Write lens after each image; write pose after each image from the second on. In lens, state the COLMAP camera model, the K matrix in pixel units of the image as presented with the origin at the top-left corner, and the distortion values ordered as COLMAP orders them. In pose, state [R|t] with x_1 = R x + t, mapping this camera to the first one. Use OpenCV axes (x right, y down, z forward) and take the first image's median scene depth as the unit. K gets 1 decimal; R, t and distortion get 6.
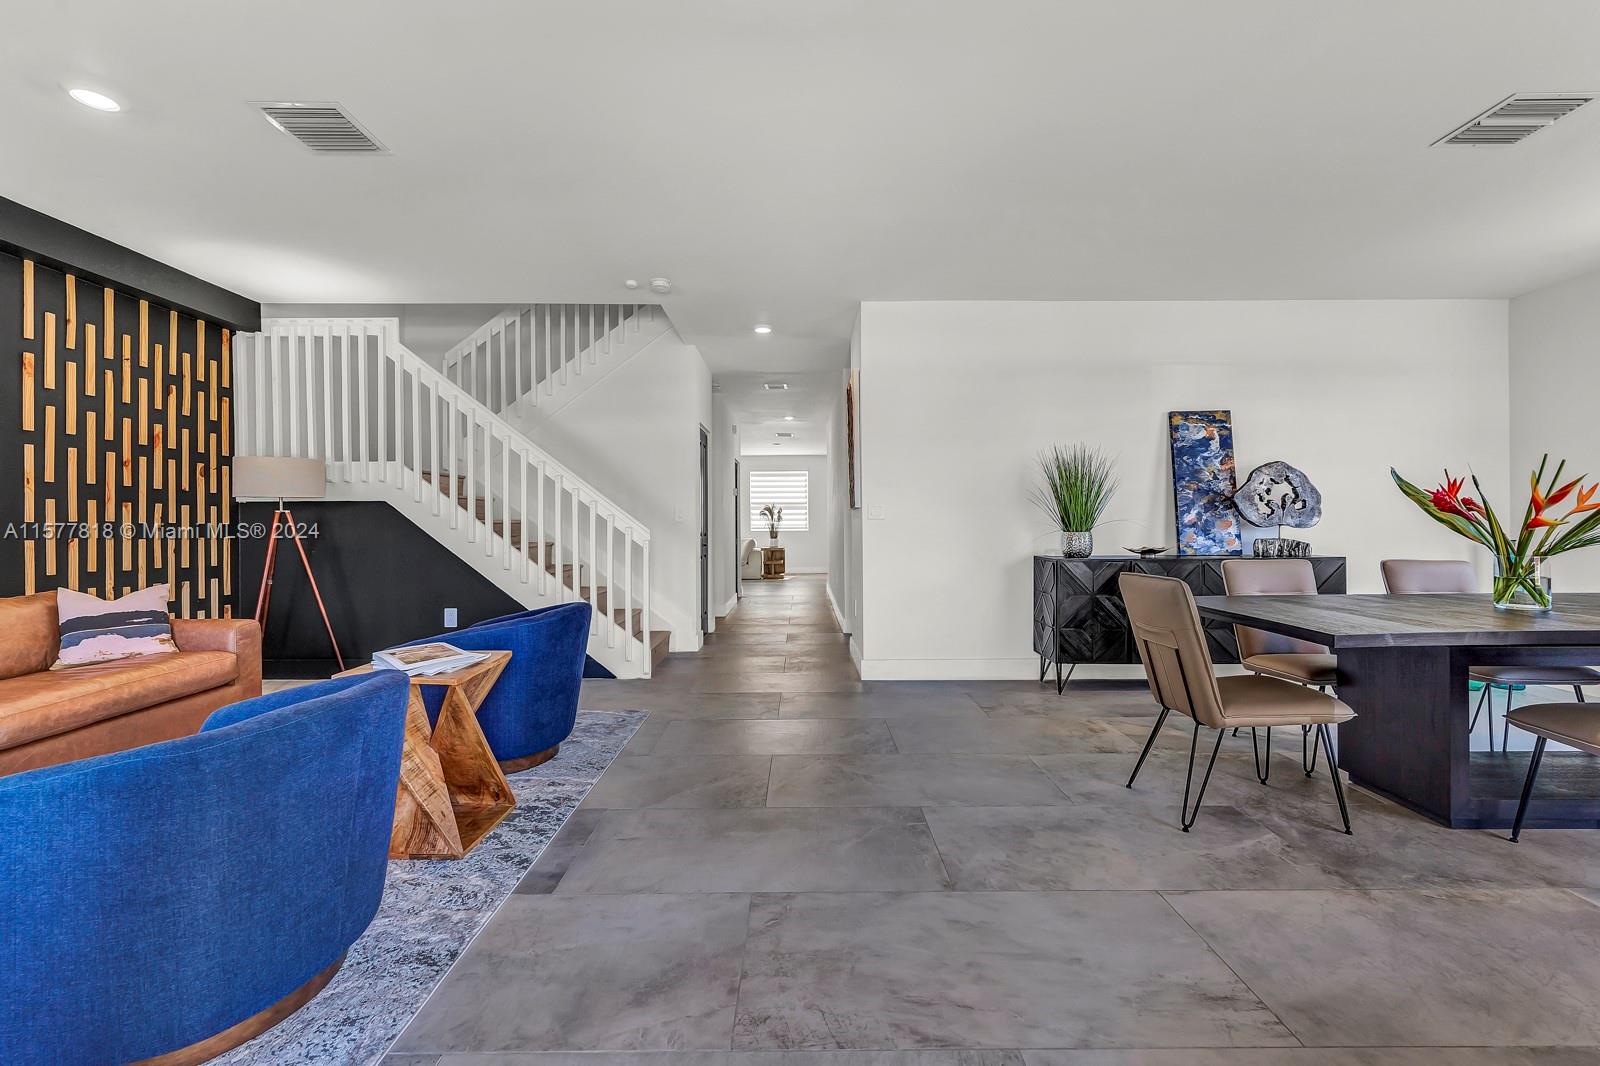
lens RADIAL K [[673.4, 0, 803.7], [0, 673.4, 526.8], [0, 0, 1]] dist [-0.001664, -0.000069]
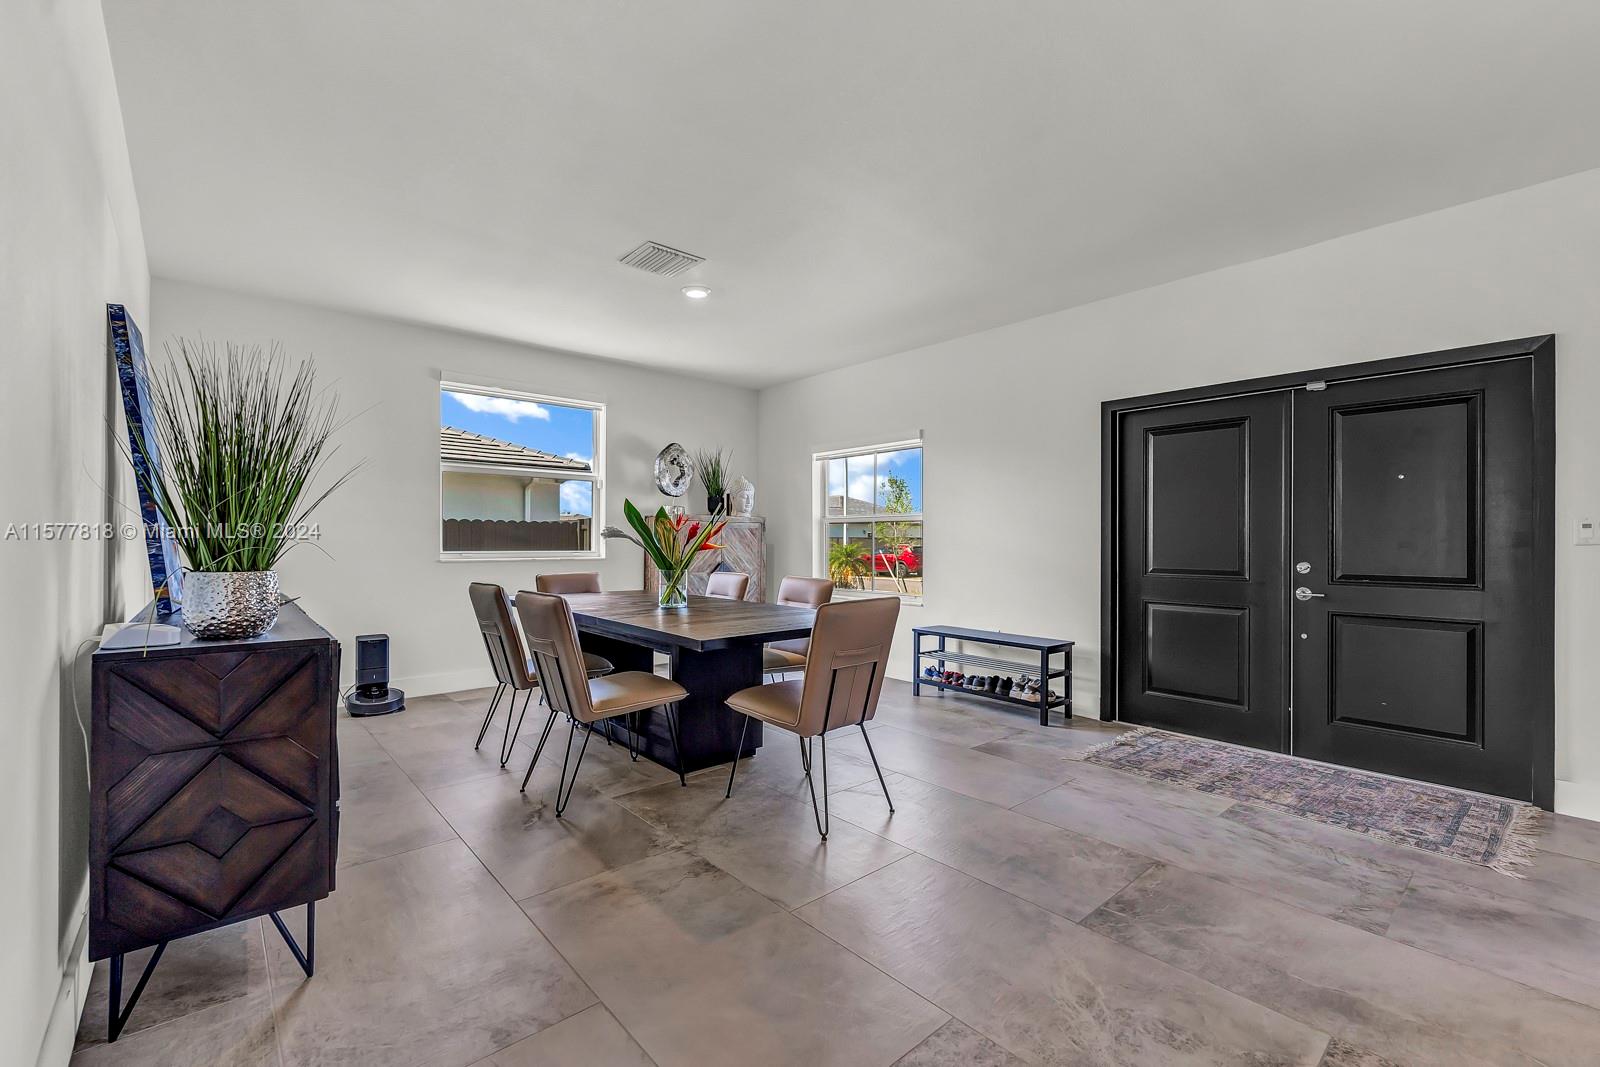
lens RADIAL K [[673.4, 0, 802.5], [0, 673.4, 533.9], [0, 0, 1]] dist [-0.001664, -0.000069]
pose [[-0.661326, 0.009796, 0.750035, -0.181096], [0.001113, 0.999926, -0.012078, -0.014237], [-0.750098, -0.007153, -0.661288, 1.613176]]
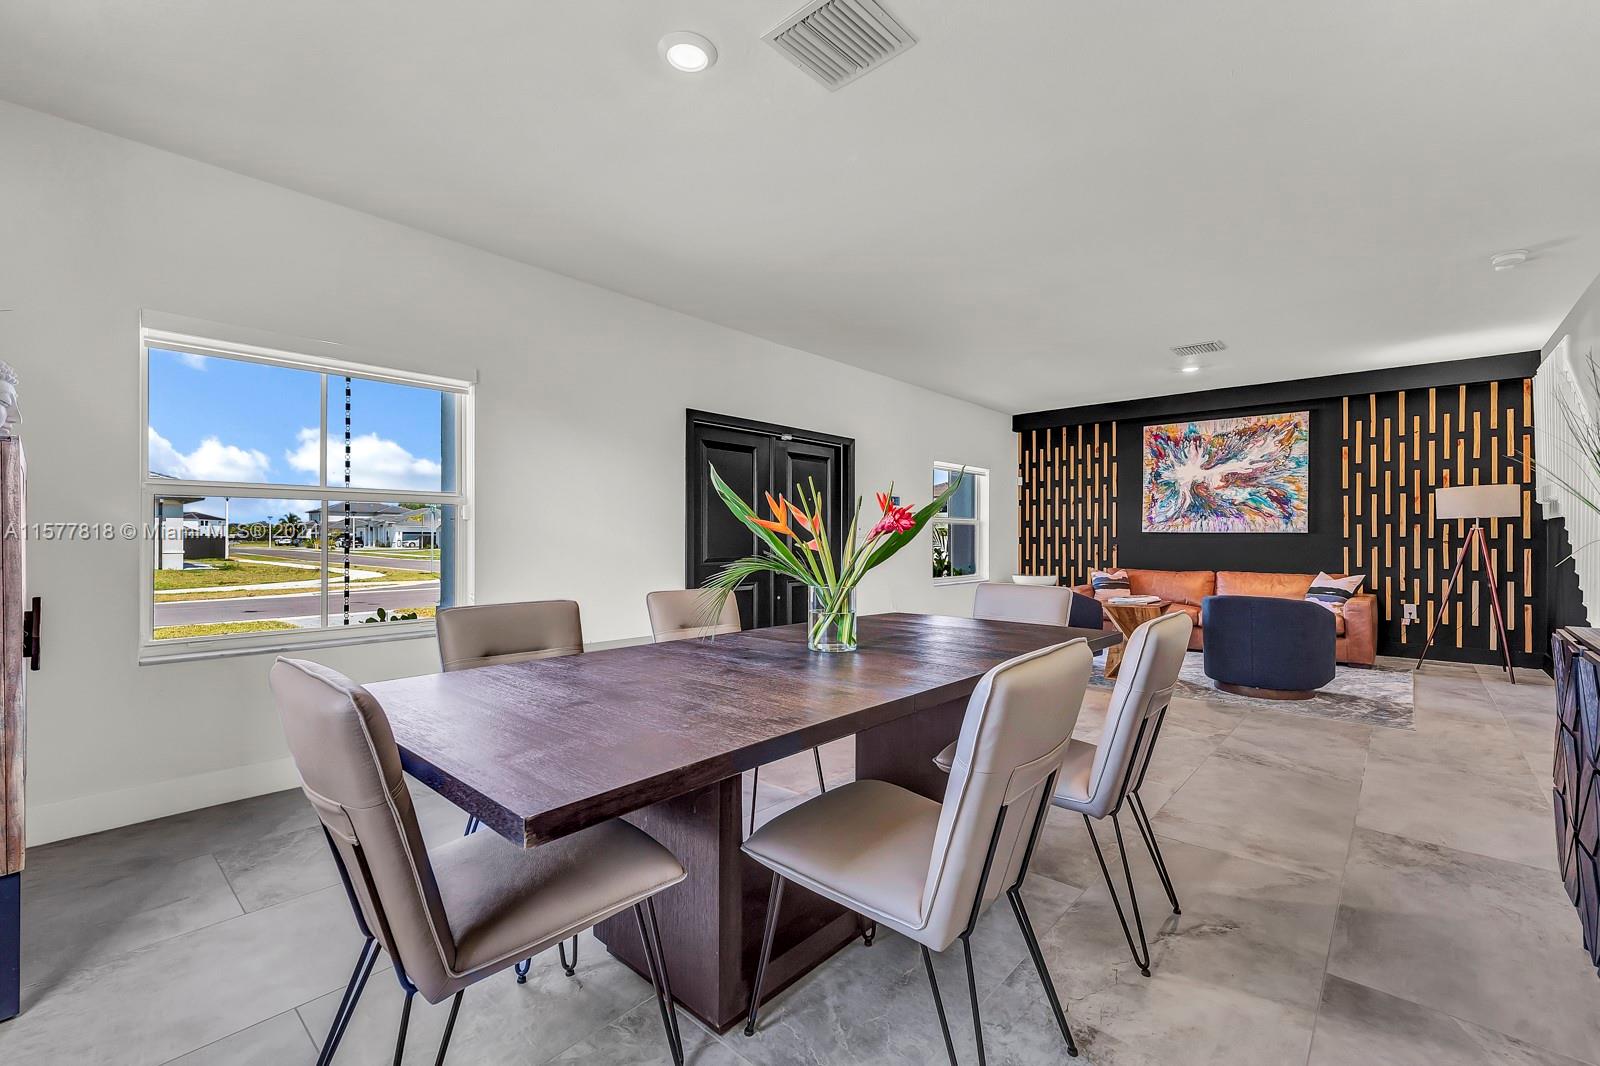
lens RADIAL K [[673.4, 0, 789.9], [0, 673.4, 538.4], [0, 0, 1]] dist [-0.001664, -0.000069]
pose [[-0.677687, 0.005008, -0.735333, 1.588837], [-0.000062, 0.999976, 0.006868, -0.020454], [0.735350, 0.004700, -0.677671, 1.410452]]
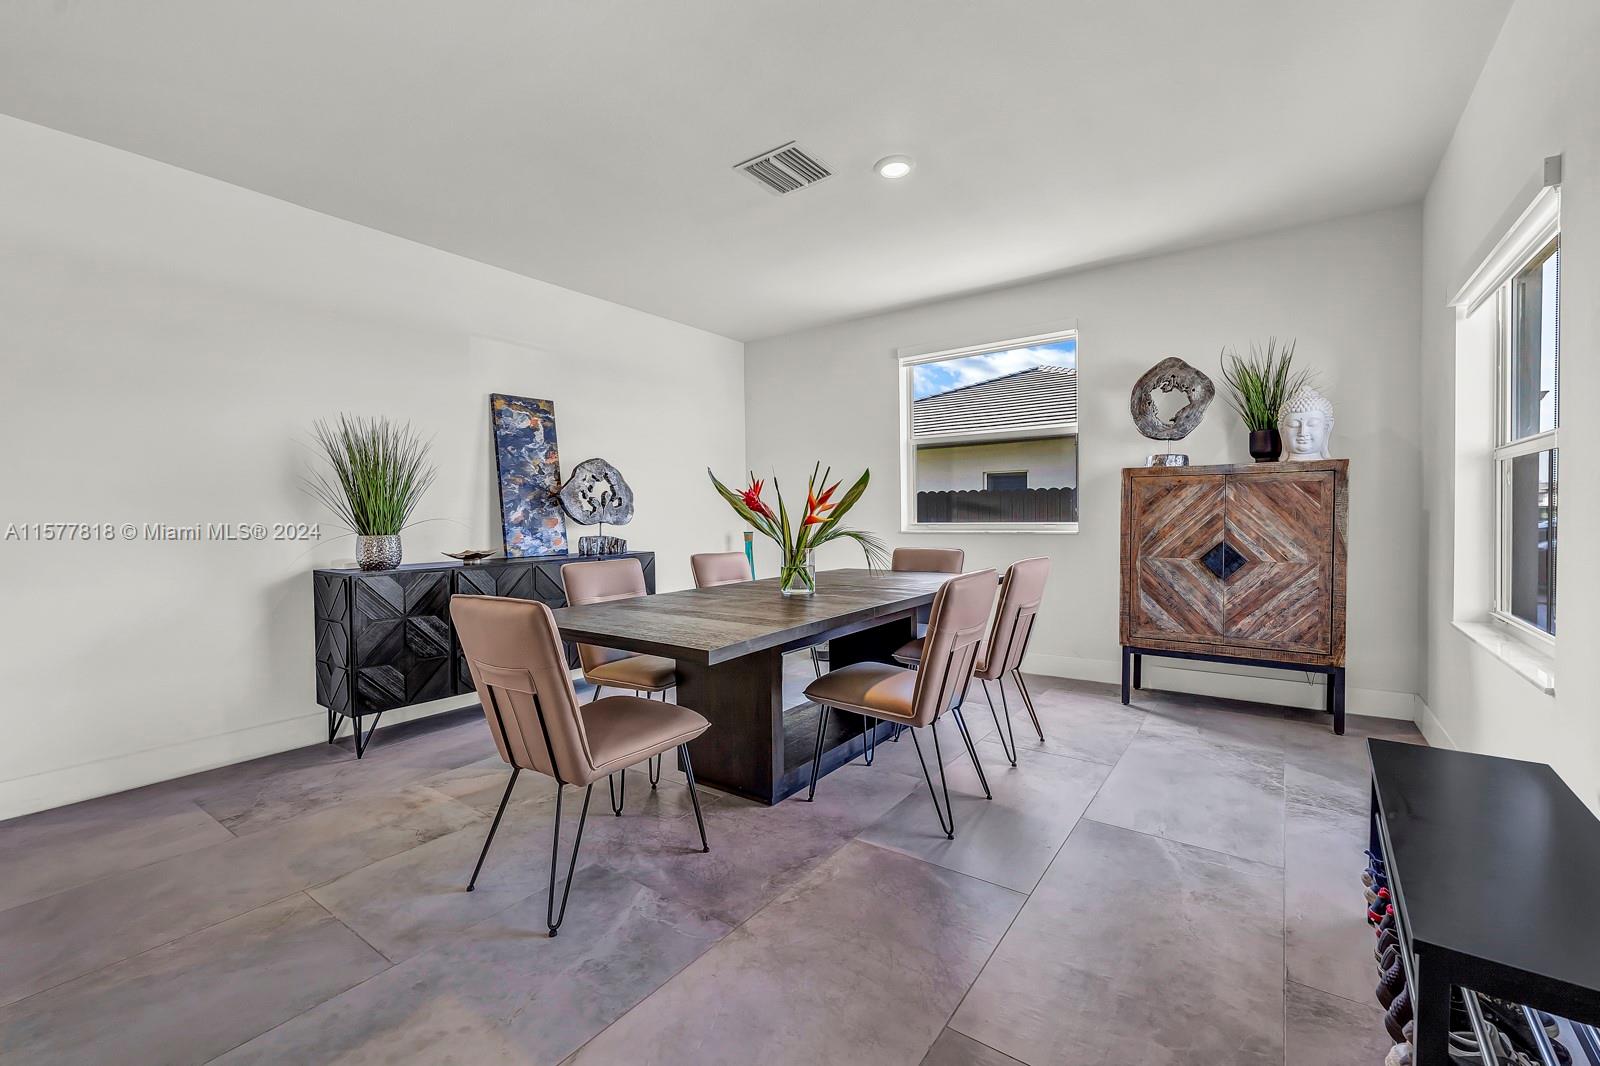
lens RADIAL K [[673.4, 0, 800.6], [0, 673.4, 533.0], [0, 0, 1]] dist [-0.001664, -0.000069]
pose [[0.580842, -0.025266, 0.813624, 0.108818], [0.013511, 0.999680, 0.021398, -0.007396], [-0.813904, -0.001435, 0.580997, 0.287600]]
